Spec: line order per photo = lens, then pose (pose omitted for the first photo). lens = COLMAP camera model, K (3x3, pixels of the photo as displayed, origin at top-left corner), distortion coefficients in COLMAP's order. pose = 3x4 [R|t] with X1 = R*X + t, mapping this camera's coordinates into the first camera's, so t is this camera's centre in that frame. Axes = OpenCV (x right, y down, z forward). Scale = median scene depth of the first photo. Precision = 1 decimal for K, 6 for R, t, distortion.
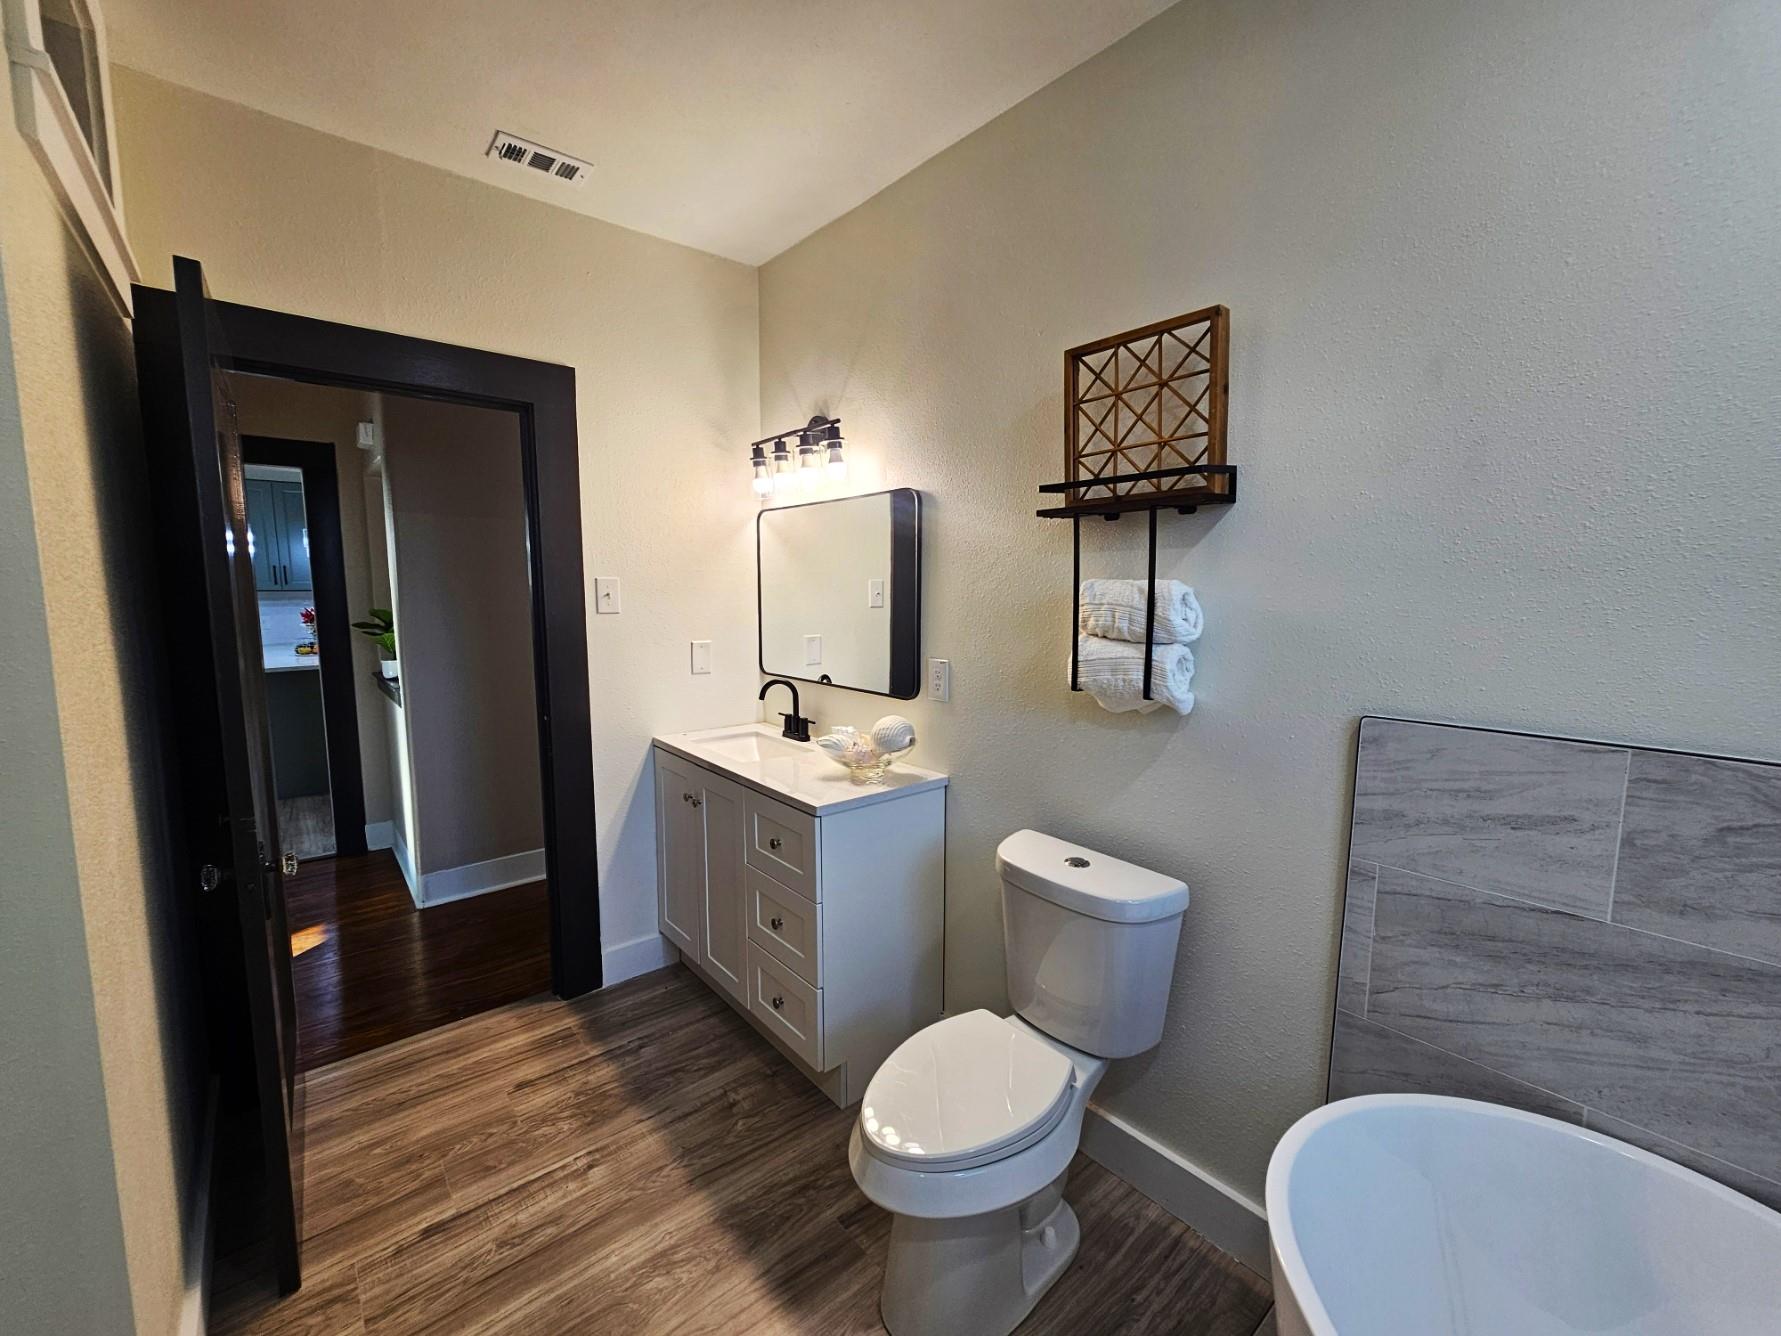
lens RADIAL K [[726.4, 0, 889.3], [0, 726.4, 666.2], [0, 0, 1]] dist [-0.004422, 0.003156]
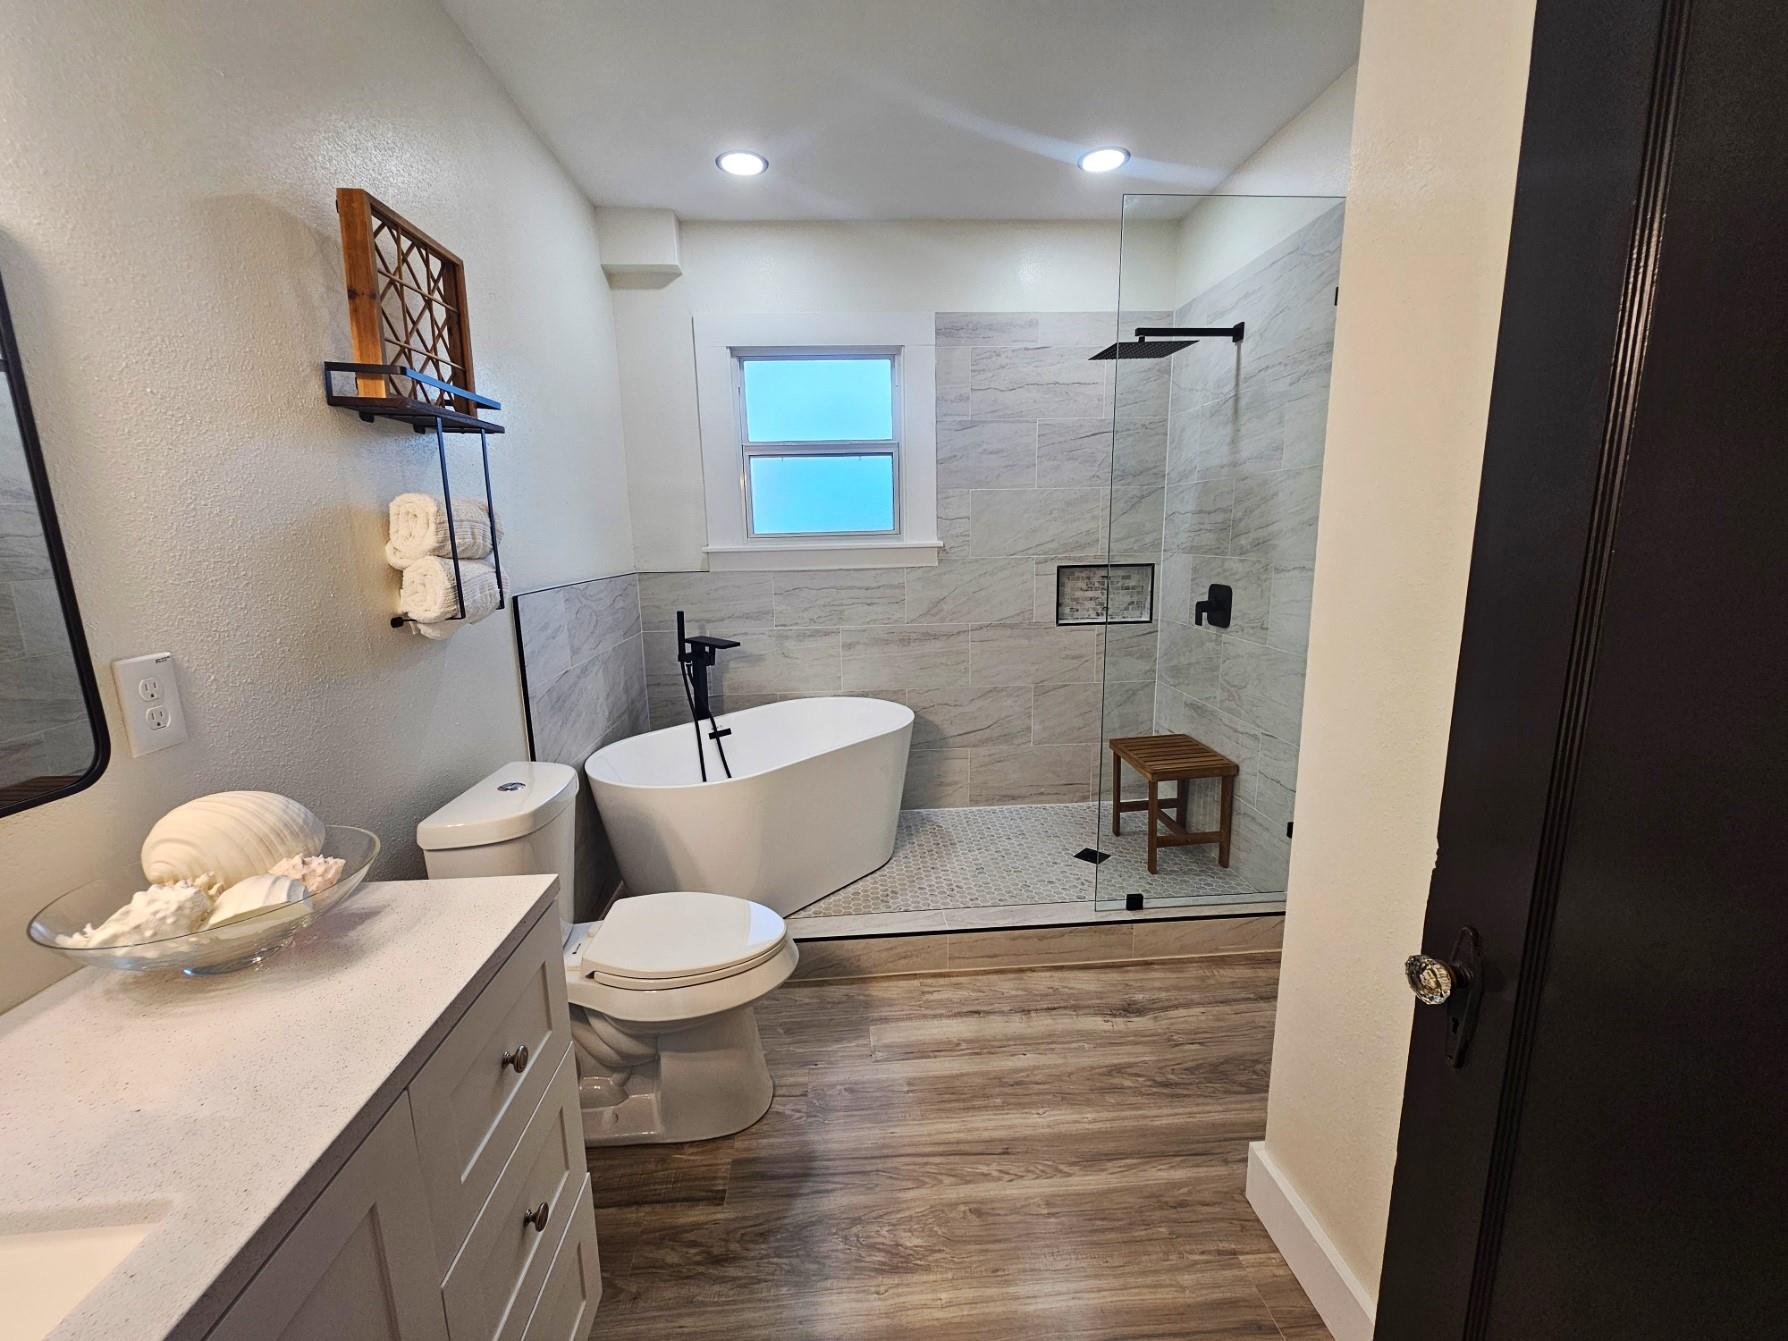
lens RADIAL K [[729.3, 0, 895.1], [0, 729.3, 664.5], [0, 0, 1]] dist [-0.004422, 0.003156]
pose [[-0.807152, -0.097905, 0.582169, -0.749113], [0.081513, 0.958223, 0.274161, -0.118867], [-0.584689, 0.268744, -0.765451, 1.473409]]
